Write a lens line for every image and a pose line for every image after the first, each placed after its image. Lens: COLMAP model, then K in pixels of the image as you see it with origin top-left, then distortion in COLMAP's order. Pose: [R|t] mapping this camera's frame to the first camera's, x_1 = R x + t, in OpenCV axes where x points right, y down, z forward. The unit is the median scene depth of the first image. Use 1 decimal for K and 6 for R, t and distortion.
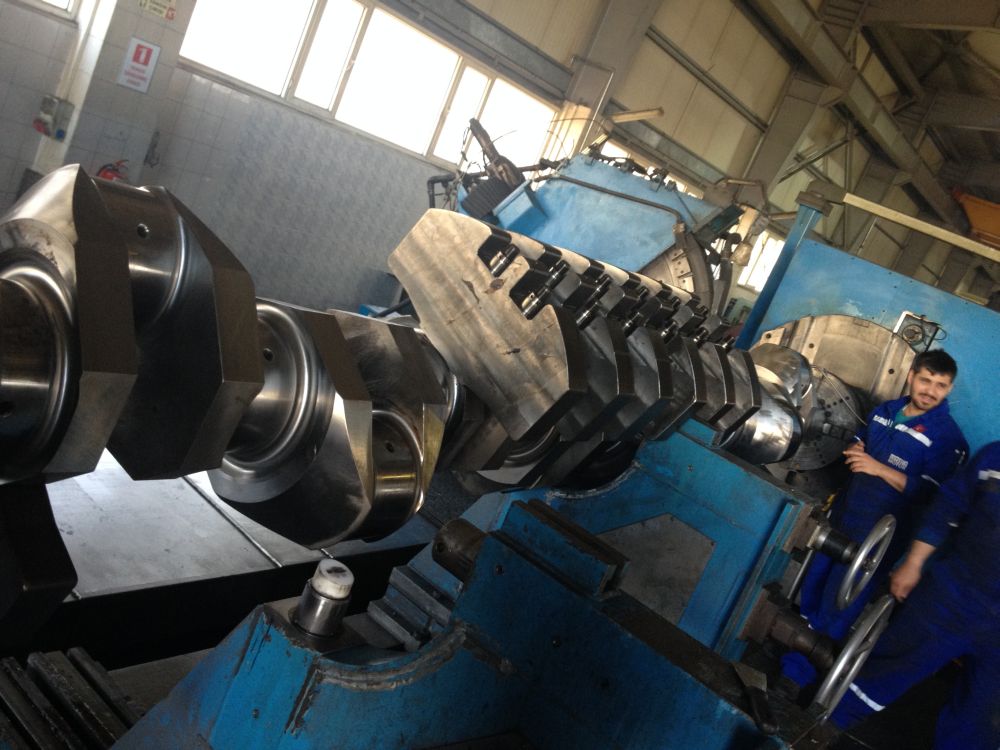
lens RADIAL K [[979.0, 0, 504.2], [0, 979.0, 391.8], [0, 0, 1]] dist [0.028904, 0.000000]
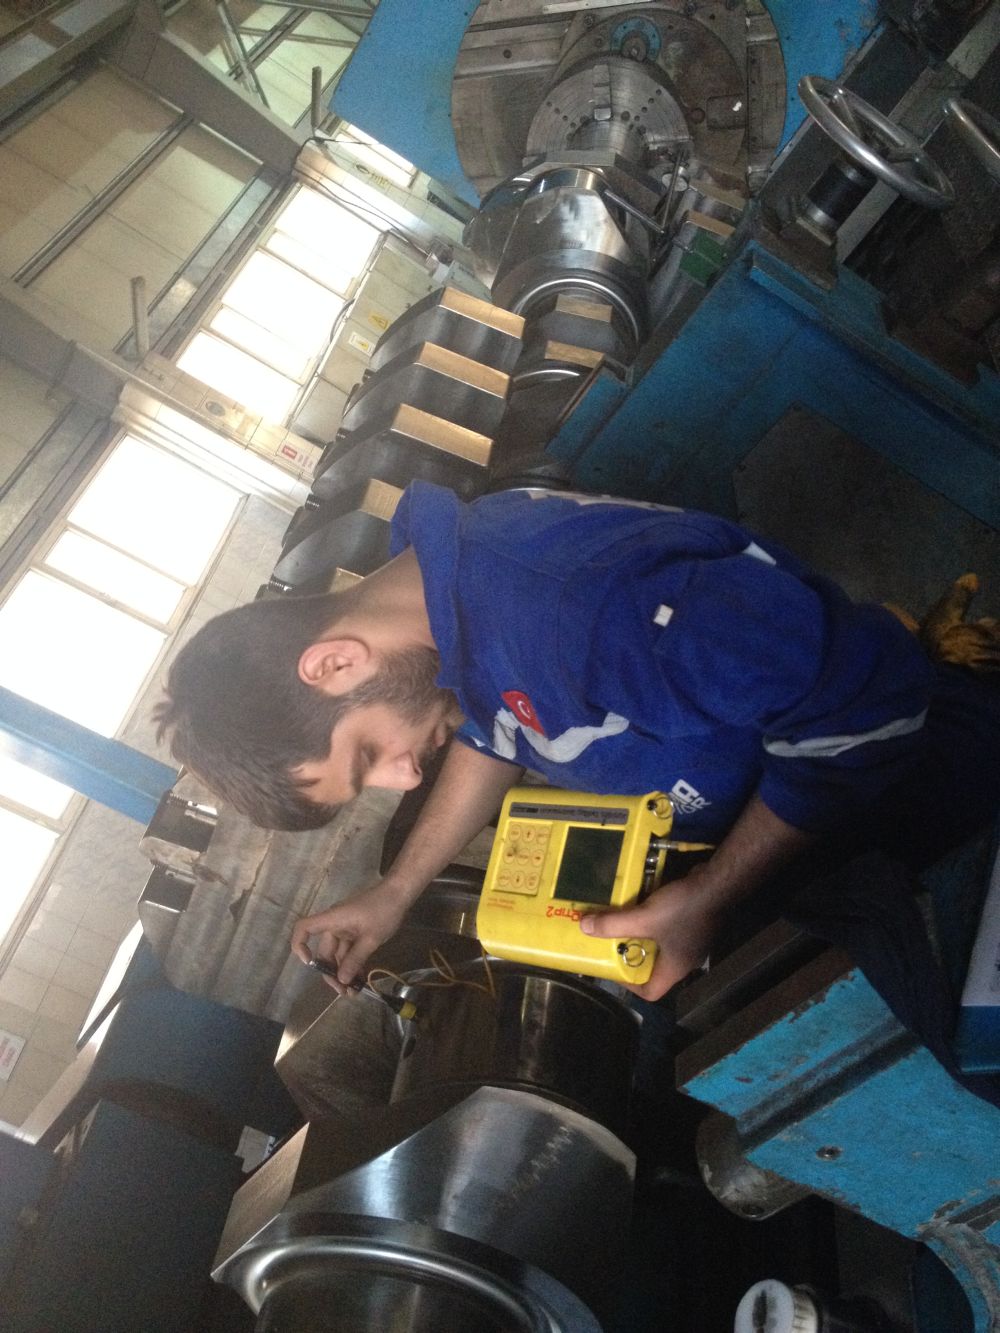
lens RADIAL K [[1305.0, 0, 519.4], [0, 1305.0, 640.0], [0, 0, 1]] dist [0.028904, 0.000000]
pose [[0.125667, -0.986836, -0.101796, 0.071441], [0.992060, 0.125517, 0.007898, 0.003348], [0.004983, -0.101980, 0.994774, 0.122645]]
